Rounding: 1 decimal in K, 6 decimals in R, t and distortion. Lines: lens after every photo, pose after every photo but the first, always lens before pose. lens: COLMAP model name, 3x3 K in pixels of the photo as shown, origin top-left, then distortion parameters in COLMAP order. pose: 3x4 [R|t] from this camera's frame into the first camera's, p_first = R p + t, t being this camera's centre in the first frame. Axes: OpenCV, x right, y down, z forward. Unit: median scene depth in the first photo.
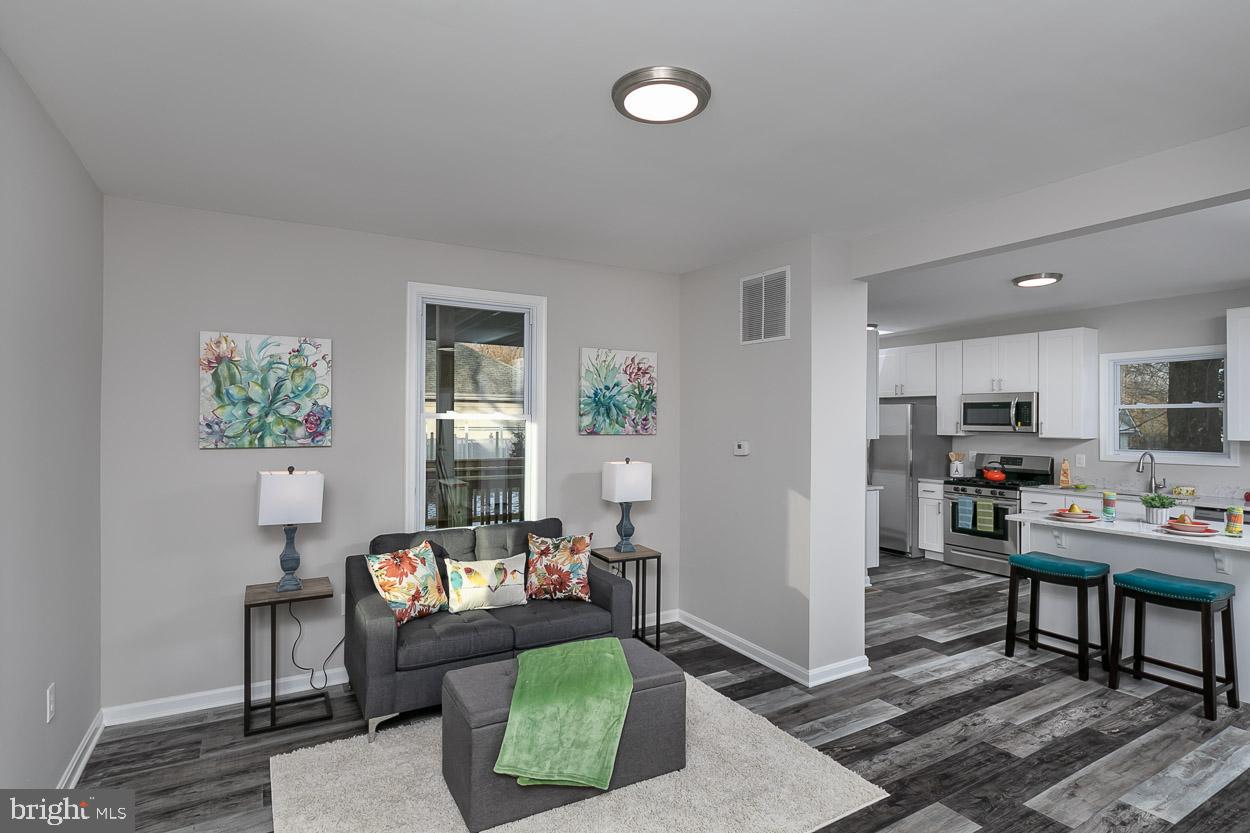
lens RADIAL K [[619.0, 0, 625.0], [0, 619.0, 416.5], [0, 0, 1]] dist [0.002866, -0.000079]
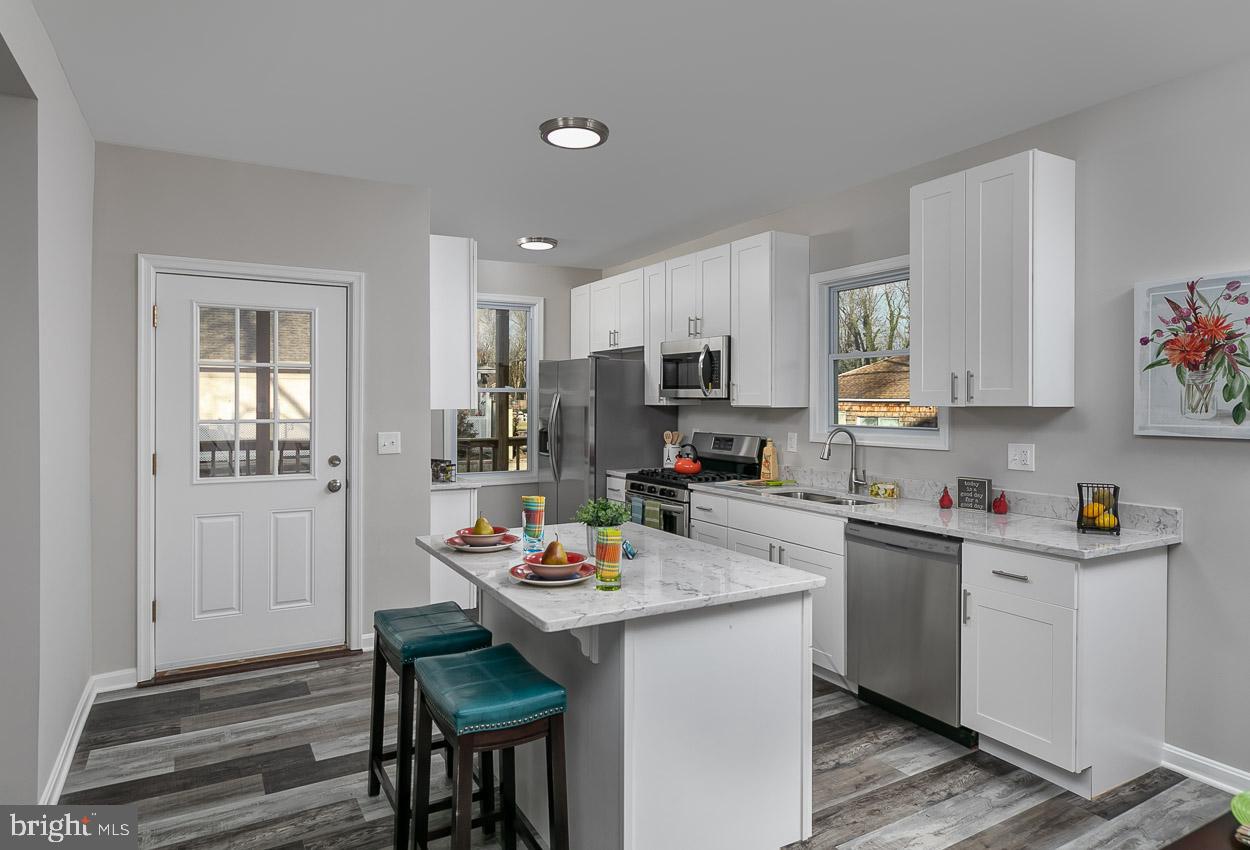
lens RADIAL K [[745.2, 0, 628.6], [0, 745.2, 406.9], [0, 0, 1]] dist [0.000172, 0.000841]
pose [[0.999972, -0.001341, 0.007373, 0.776617], [0.001215, 0.999854, 0.017064, 0.029210], [-0.007395, -0.017054, 0.999827, 0.315753]]
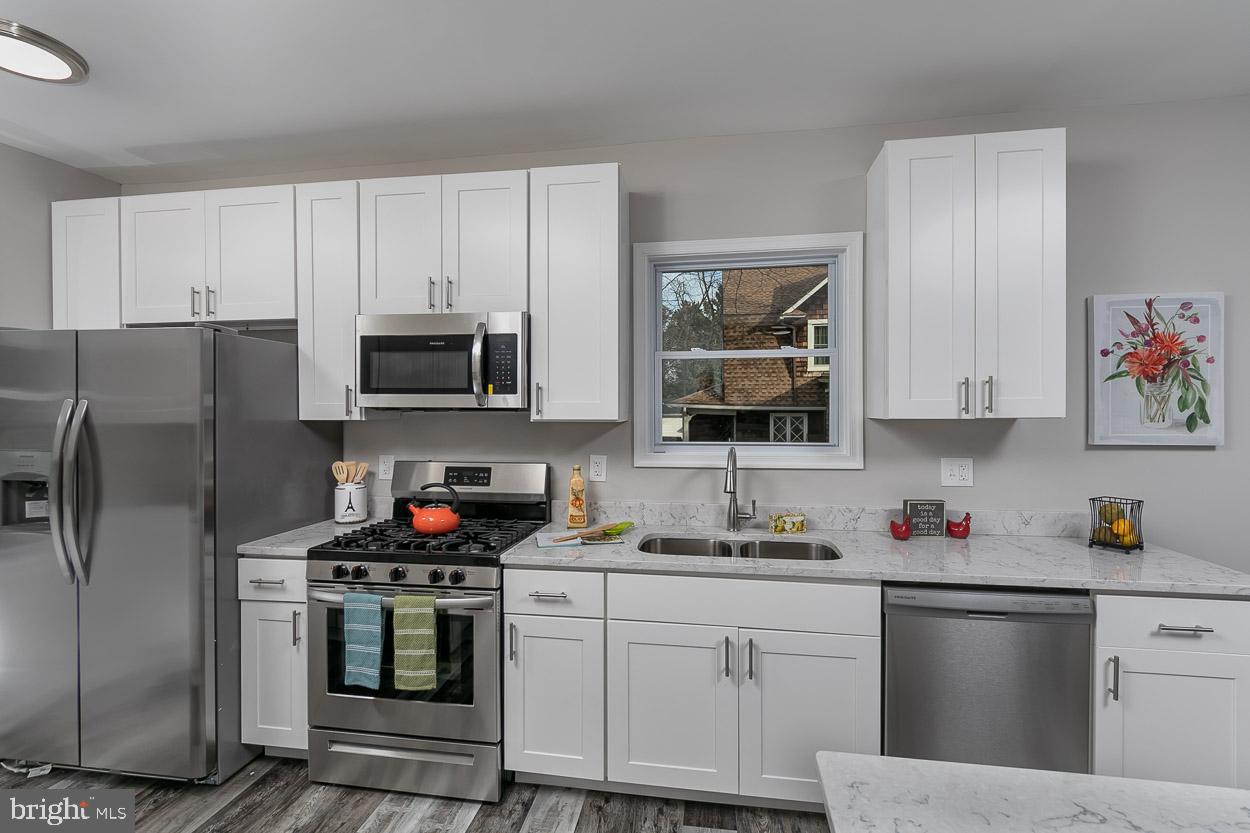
lens RADIAL K [[550.1, 0, 625.0], [0, 550.1, 416.5], [0, 0, 1]] dist [-0.001512, -0.000509]
pose [[0.617257, -0.015567, 0.786608, 0.578280], [-0.003168, 0.999747, 0.022271, 0.030718], [-0.786755, -0.016239, 0.617051, 1.007780]]
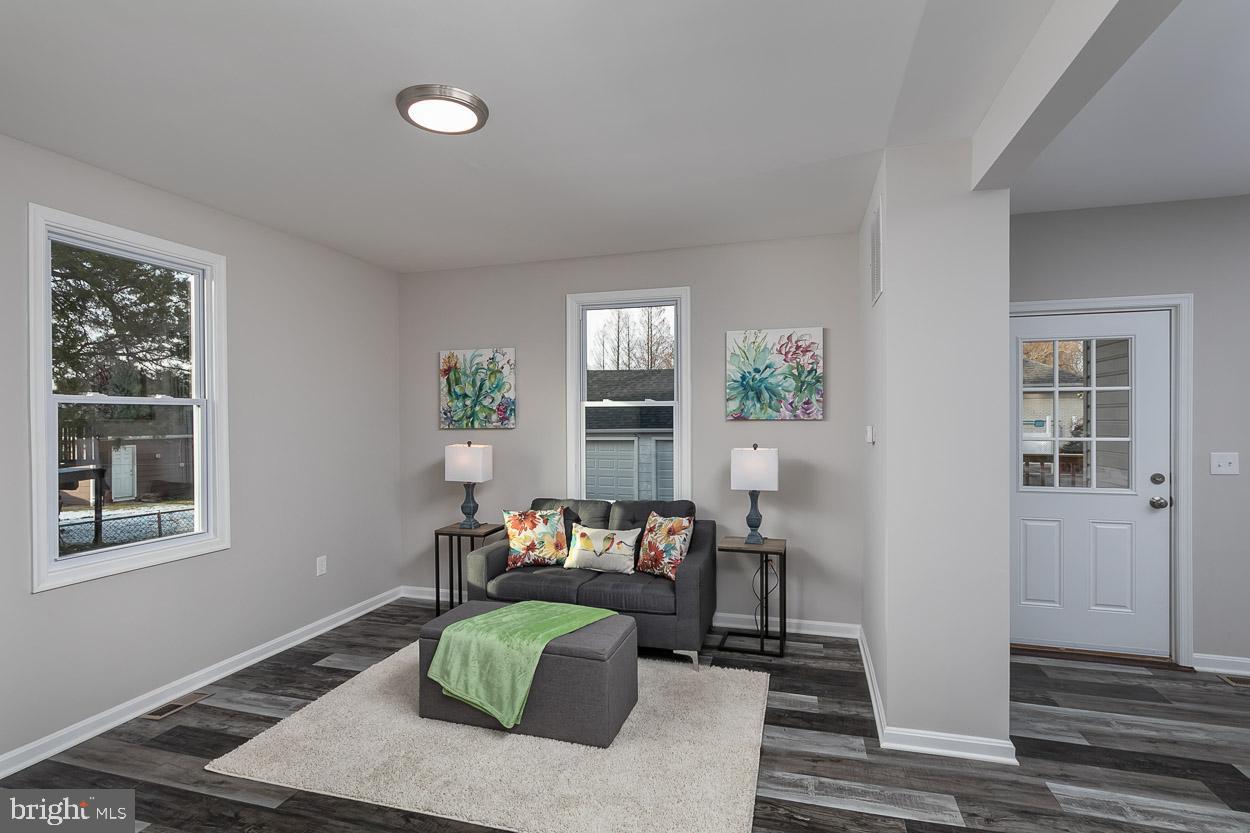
lens RADIAL K [[597.9, 0, 625.0], [0, 597.9, 416.5], [0, 0, 1]] dist [0.001598, 0.000407]
pose [[0.702619, -0.009892, -0.711497, 0.484130], [0.016291, 0.999865, 0.002187, 0.019130], [0.711379, -0.013128, 0.702686, 0.212242]]
